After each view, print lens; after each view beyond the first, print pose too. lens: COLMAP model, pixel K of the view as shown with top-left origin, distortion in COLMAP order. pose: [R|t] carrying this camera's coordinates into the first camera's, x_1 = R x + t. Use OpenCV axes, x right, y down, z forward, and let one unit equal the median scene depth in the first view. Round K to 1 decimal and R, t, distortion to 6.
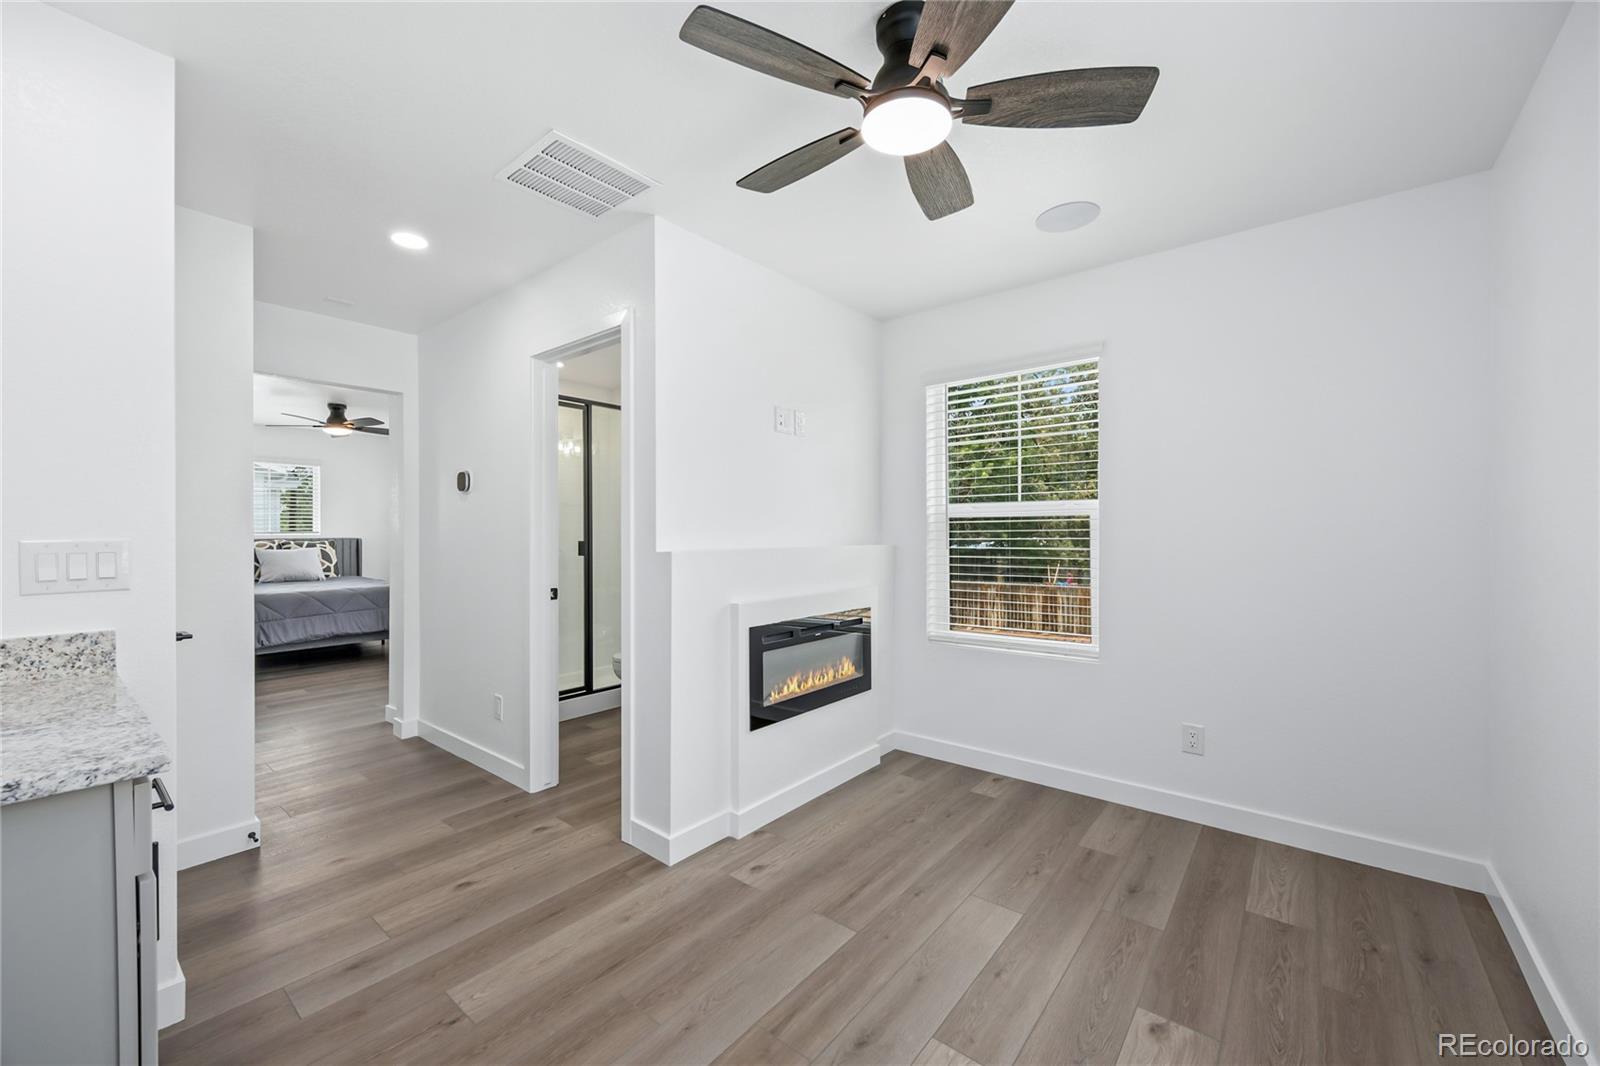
lens RADIAL K [[633.1, 0, 808.2], [0, 633.1, 534.9], [0, 0, 1]] dist [0.001884, -0.000045]
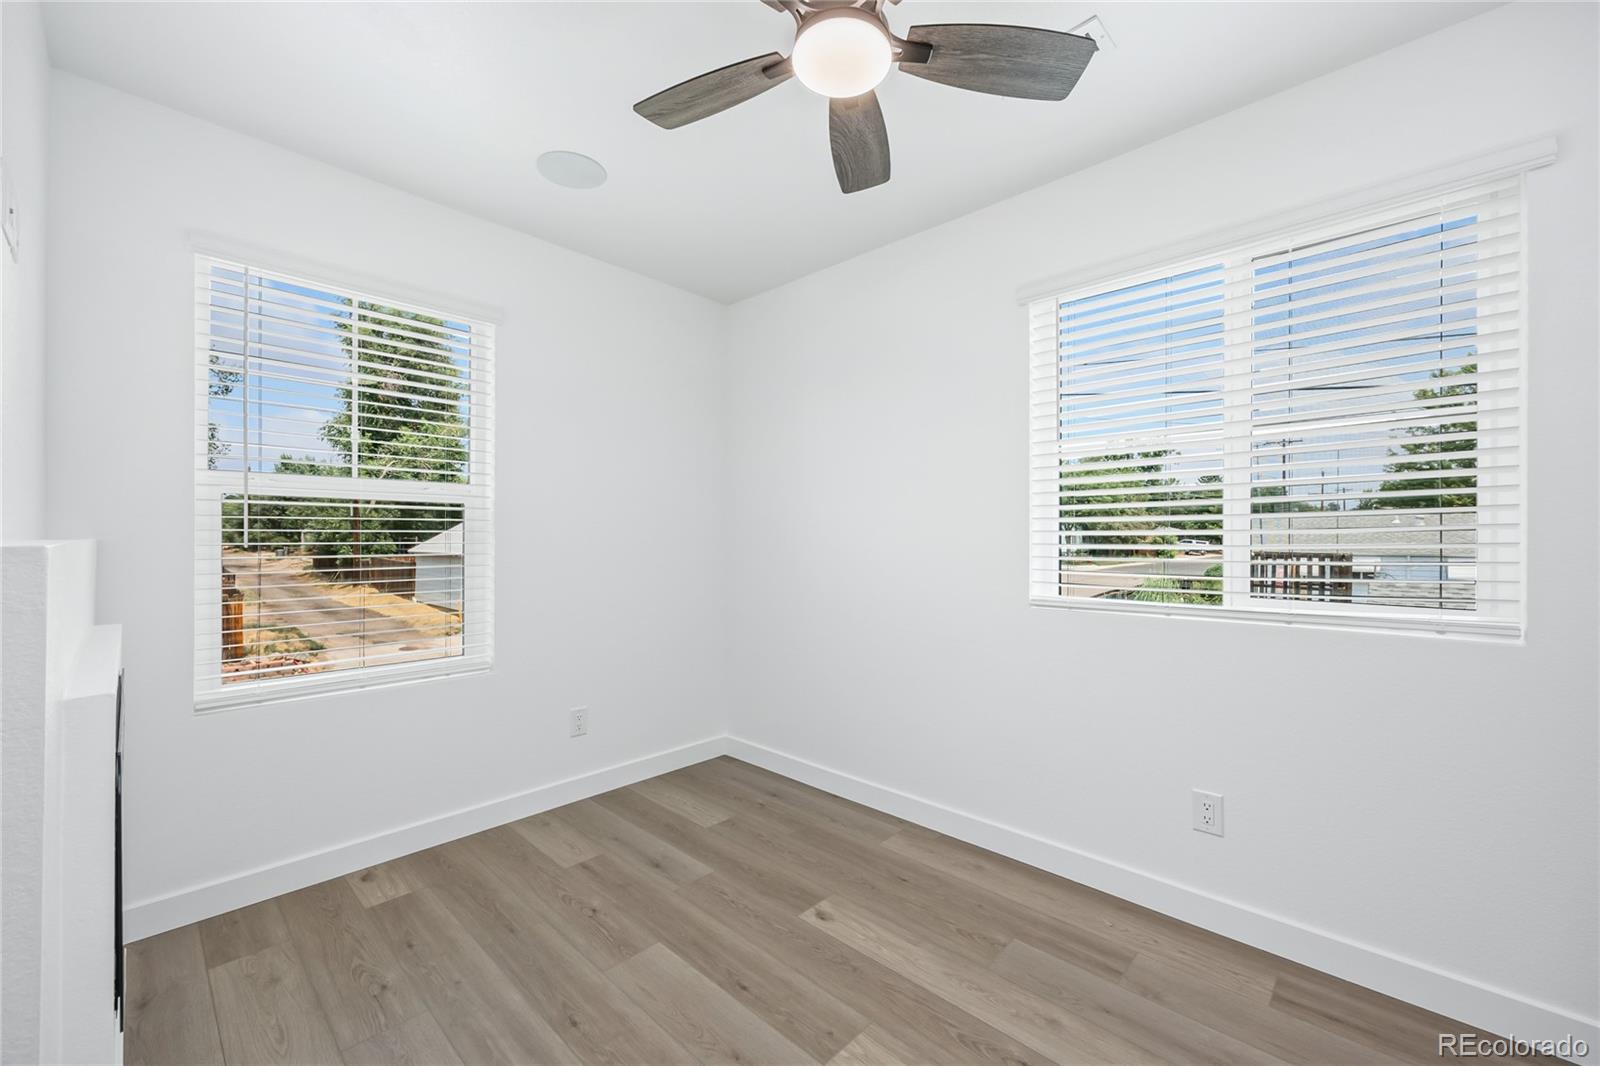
lens RADIAL K [[632.7, 0, 801.4], [0, 632.7, 527.9], [0, 0, 1]] dist [0.005275, -0.000001]
pose [[0.082456, 0.019392, 0.996406, -0.444462], [-0.002029, 0.999812, -0.019291, 0.022414], [-0.996593, -0.000431, 0.082480, 0.580223]]
